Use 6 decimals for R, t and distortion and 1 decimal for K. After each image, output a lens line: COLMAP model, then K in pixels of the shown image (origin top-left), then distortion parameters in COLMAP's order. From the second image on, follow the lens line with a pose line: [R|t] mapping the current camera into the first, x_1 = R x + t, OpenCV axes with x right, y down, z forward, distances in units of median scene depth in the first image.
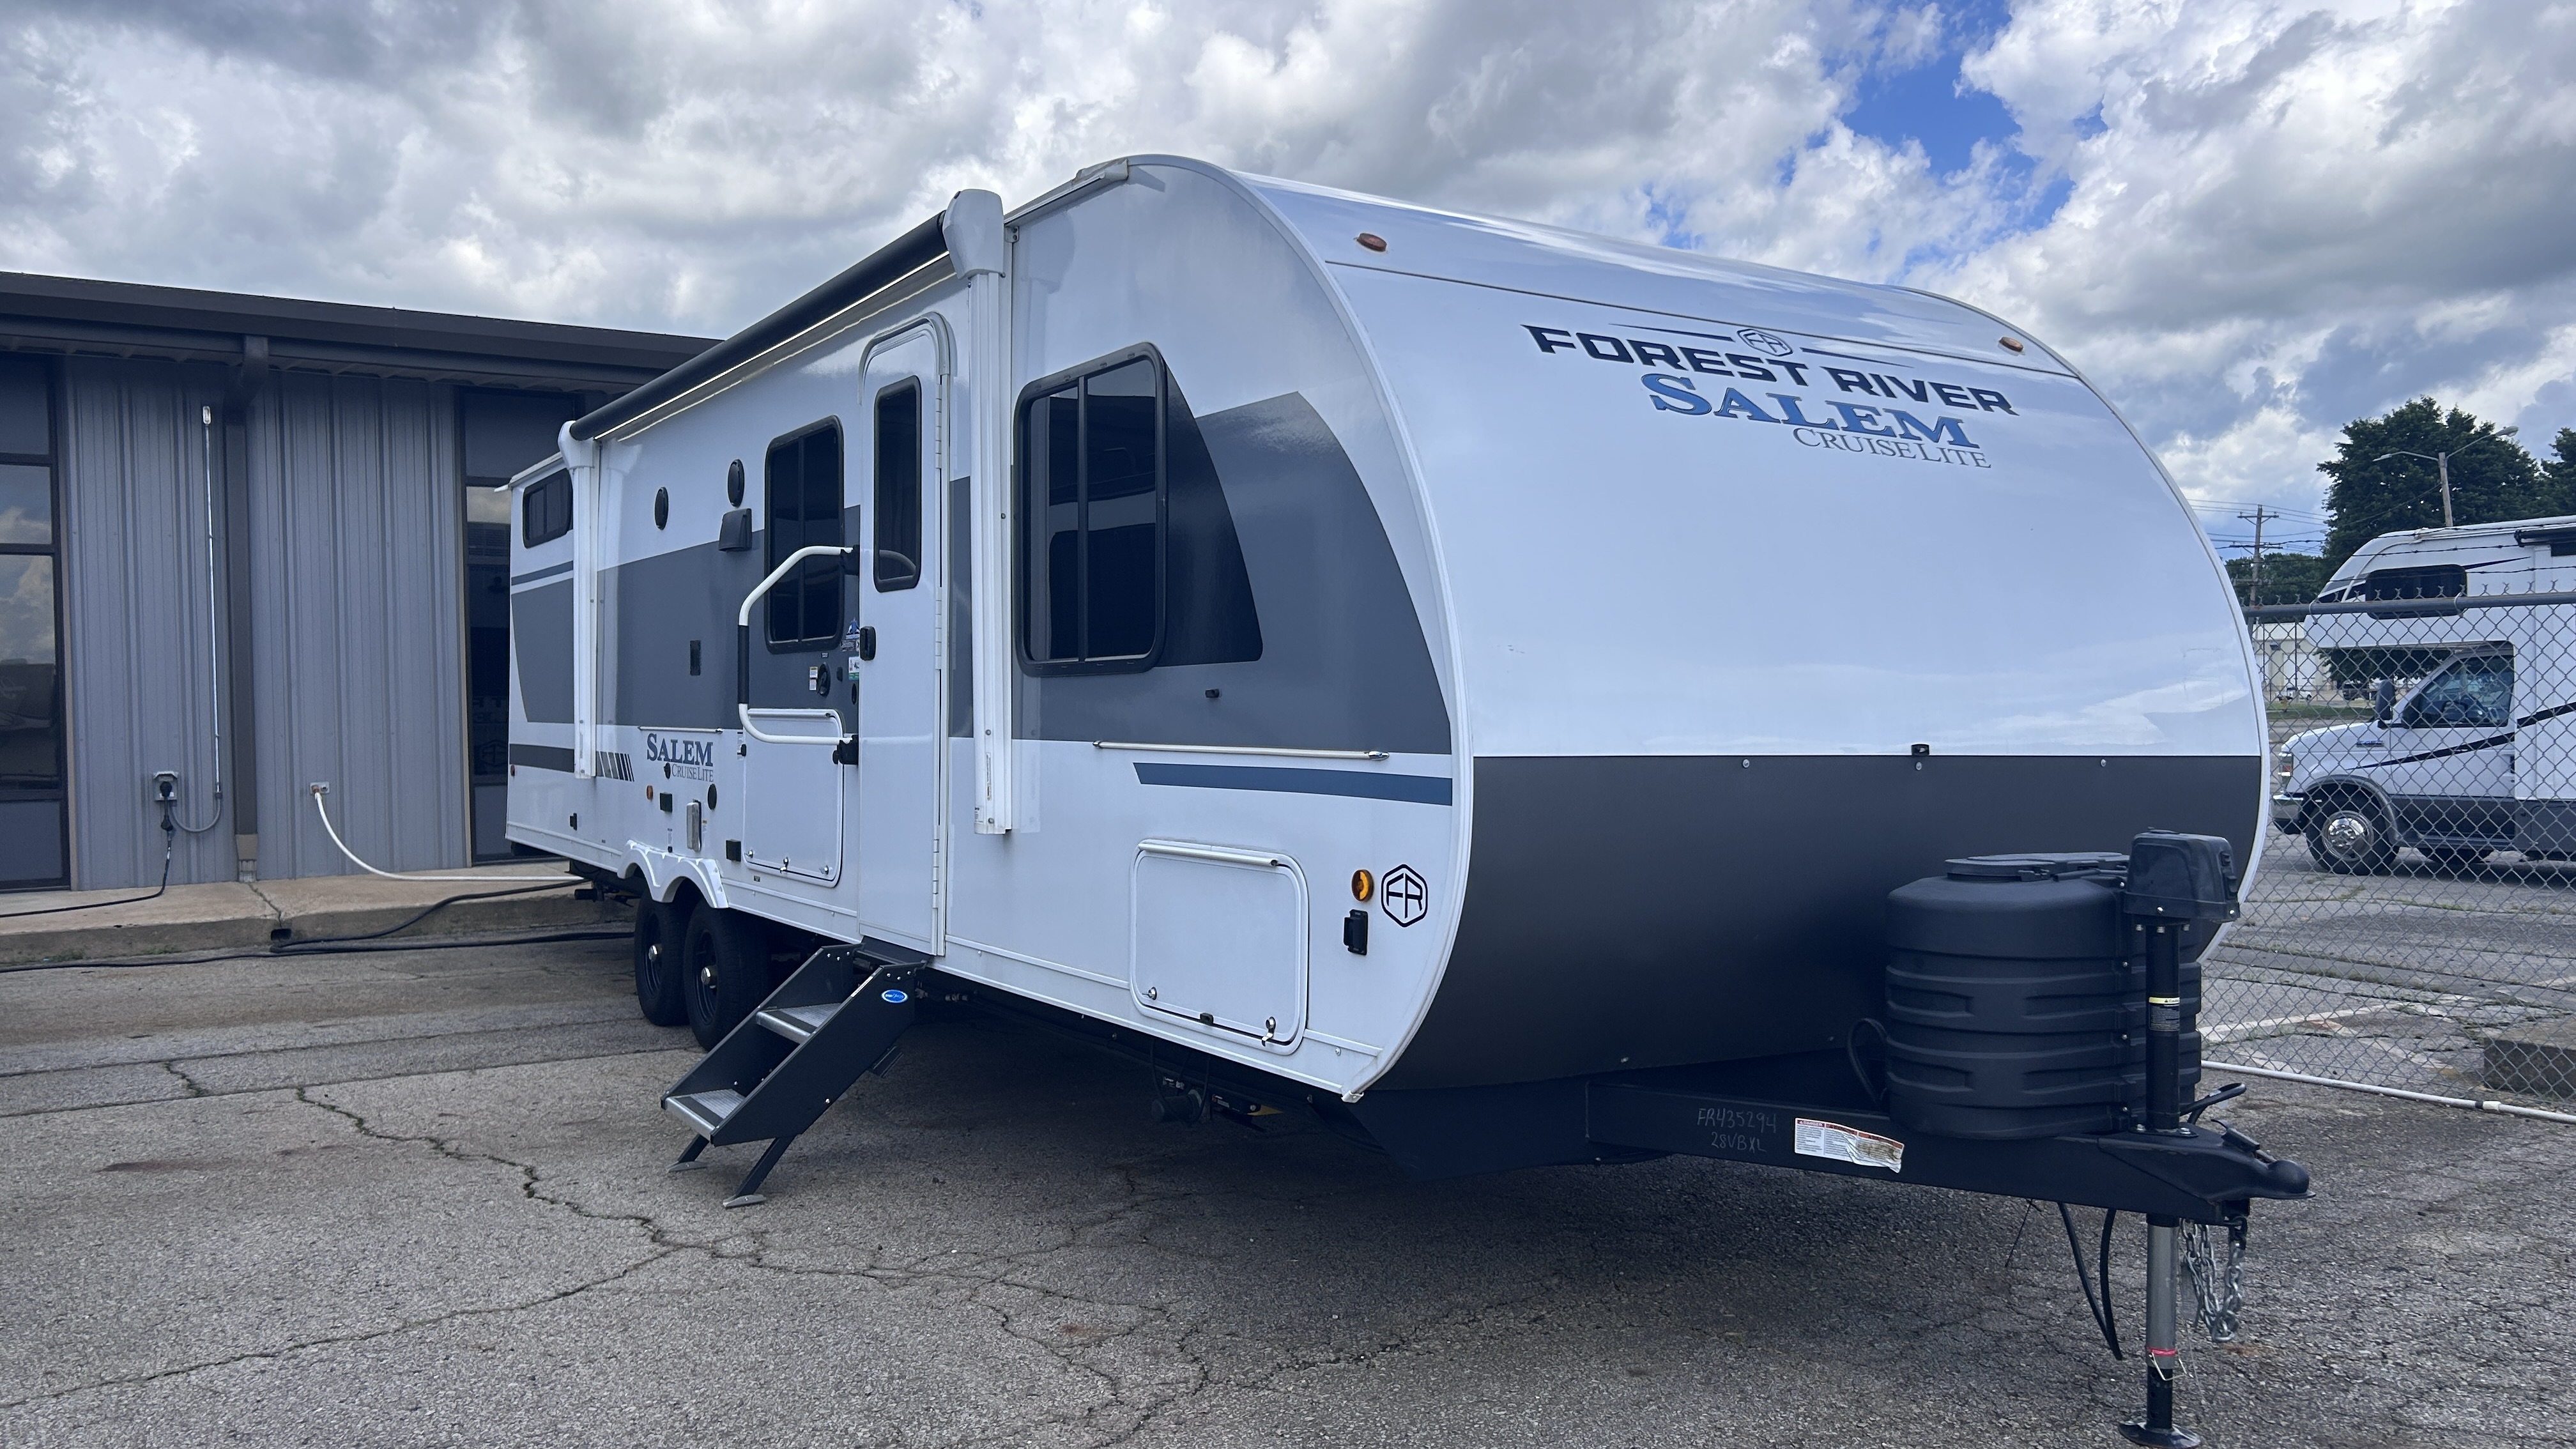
lens RADIAL K [[1934.4, 0, 1293.5], [0, 1934.4, 744.0], [0, 0, 1]] dist [0.043411, -0.041515]
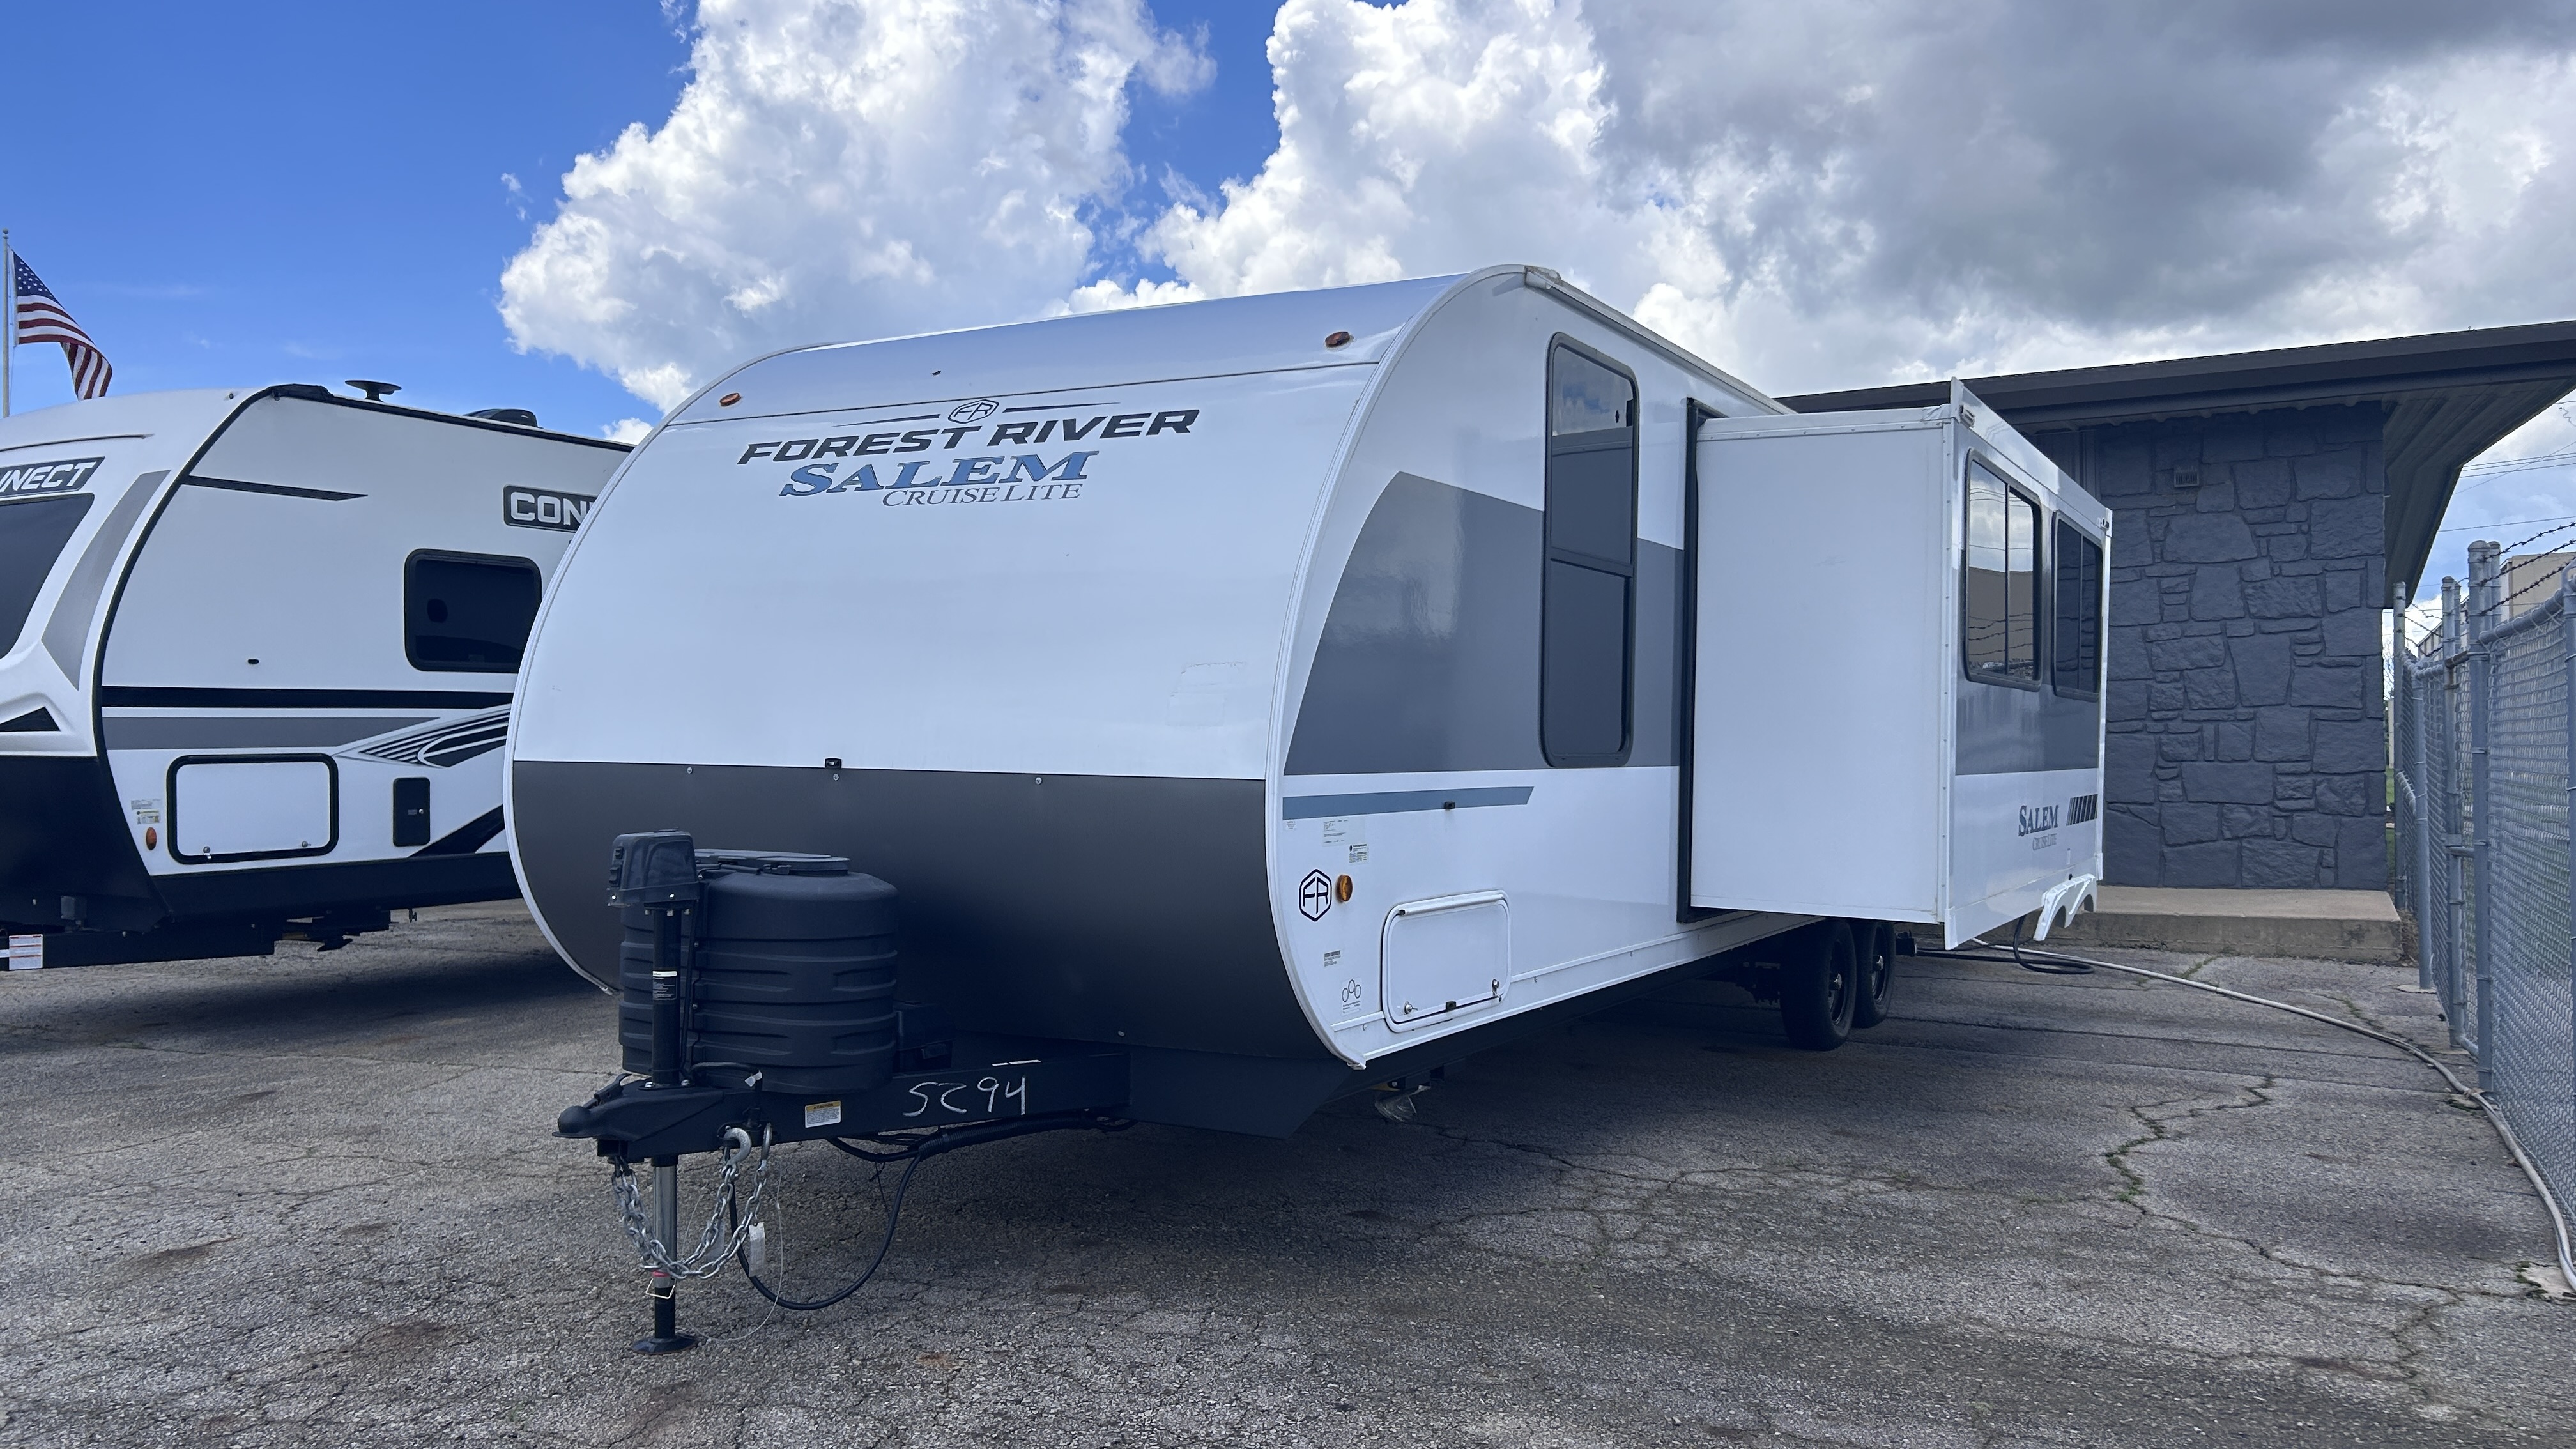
lens RADIAL K [[1934.4, 0, 1326.9], [0, 1934.4, 737.5], [0, 0, 1]] dist [0.043411, -0.041515]
pose [[0.497846, 0.002549, -0.867262, 1.432670], [-0.020613, 0.999748, -0.008894, -0.007731], [0.867020, 0.022305, 0.497773, 0.652022]]
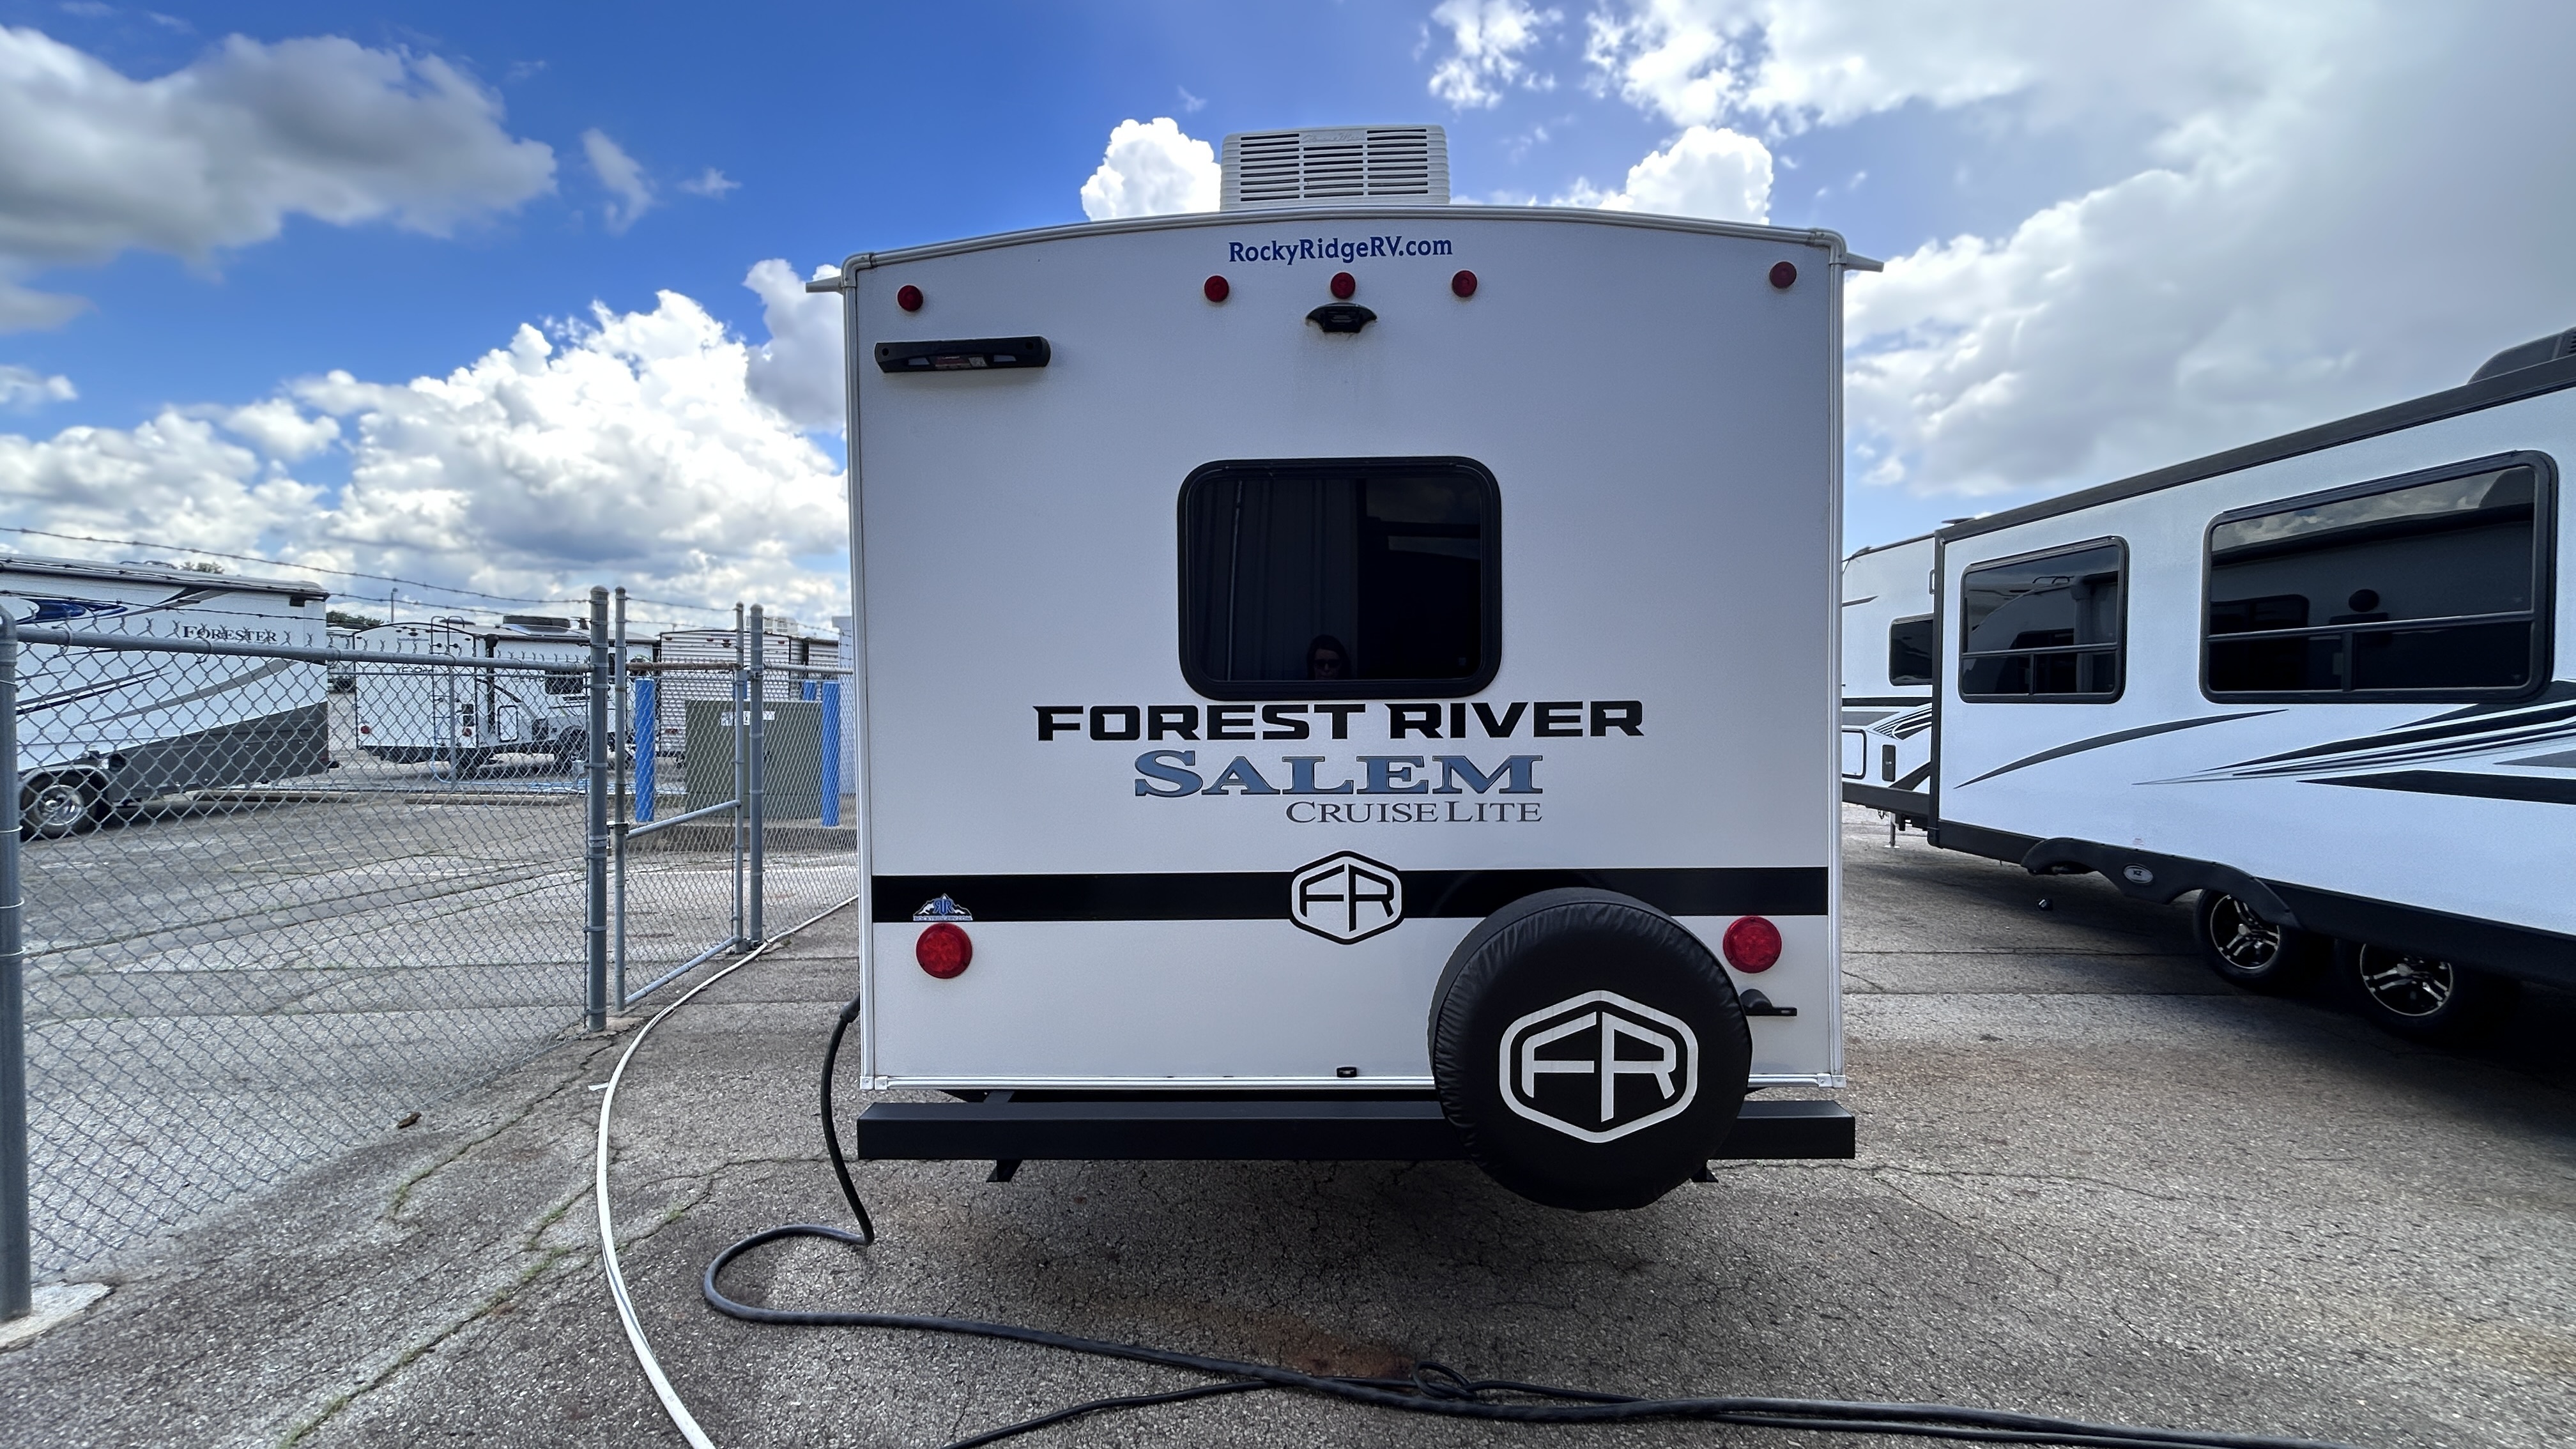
lens RADIAL K [[1038.1, 0, 1286.2], [0, 1038.1, 720.8], [0, 0, 1]] dist [0.000802, 0.000130]
pose [[0.843423, 0.322127, -0.429966, 0.504957], [0.023194, 0.777732, 0.628167, -0.583143], [0.536749, -0.539784, 0.648486, 0.637612]]
